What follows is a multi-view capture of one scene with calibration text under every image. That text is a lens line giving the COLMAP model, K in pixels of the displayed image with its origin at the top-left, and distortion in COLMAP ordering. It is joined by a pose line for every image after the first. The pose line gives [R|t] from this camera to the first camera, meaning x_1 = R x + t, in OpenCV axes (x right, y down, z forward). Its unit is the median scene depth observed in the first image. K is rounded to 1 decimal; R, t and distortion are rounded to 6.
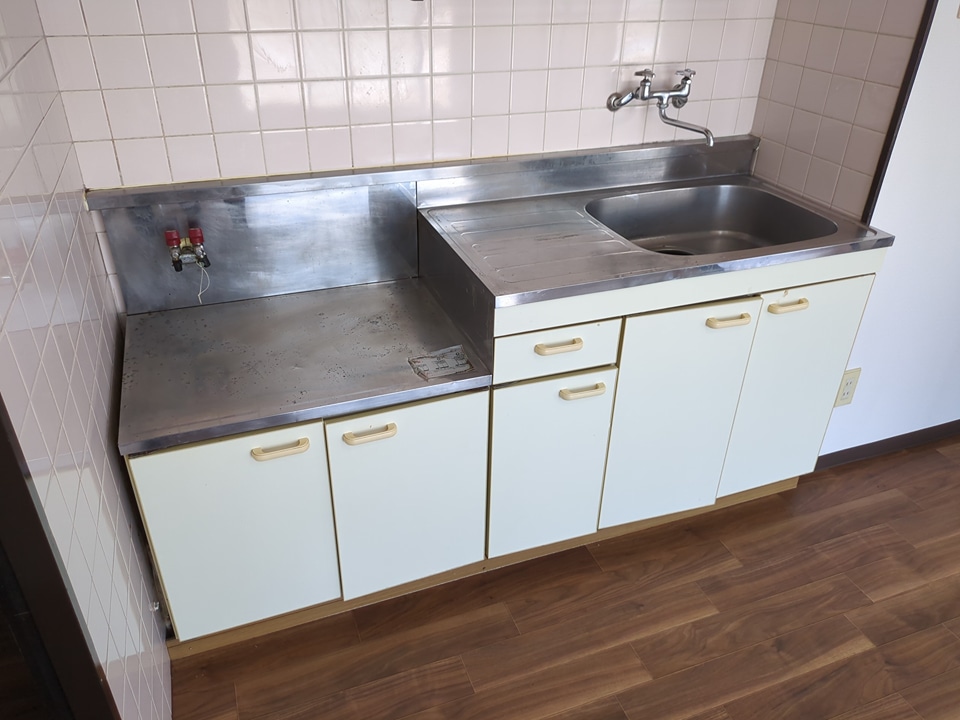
lens RADIAL K [[724.6, 0, 475.9], [0, 724.6, 358.1], [0, 0, 1]] dist [0.014559, 0.000157]
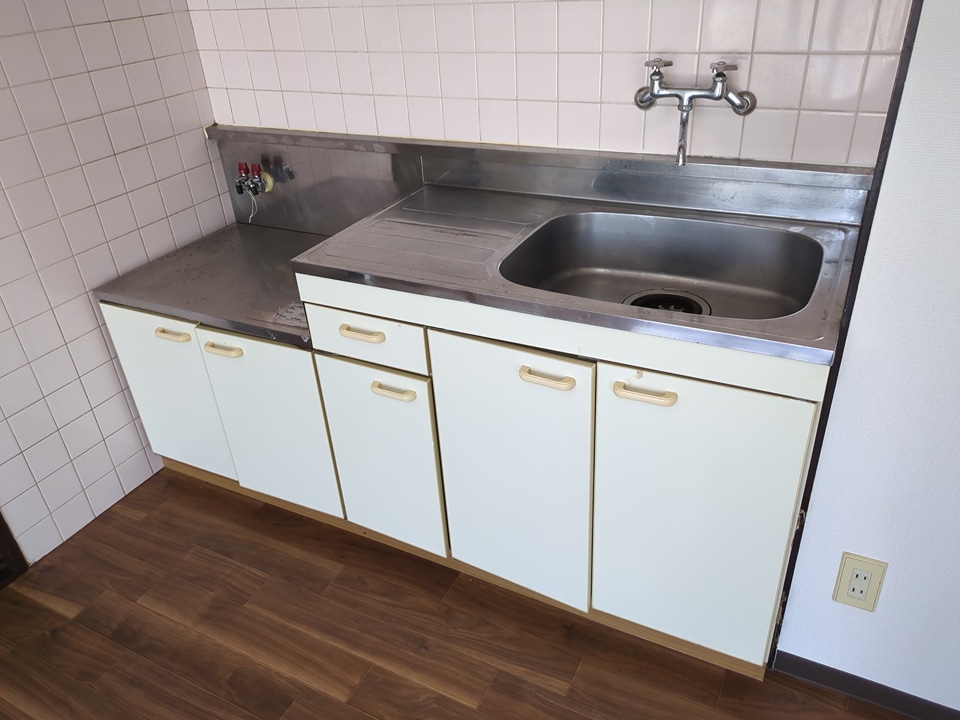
lens RADIAL K [[724.6, 0, 475.9], [0, 724.6, 358.1], [0, 0, 1]] dist [0.014559, 0.000157]
pose [[0.663610, 0.327823, -0.672424, 0.797333], [-0.314199, 0.937882, 0.147160, -0.159478], [0.678897, 0.113618, 0.725390, 0.359719]]
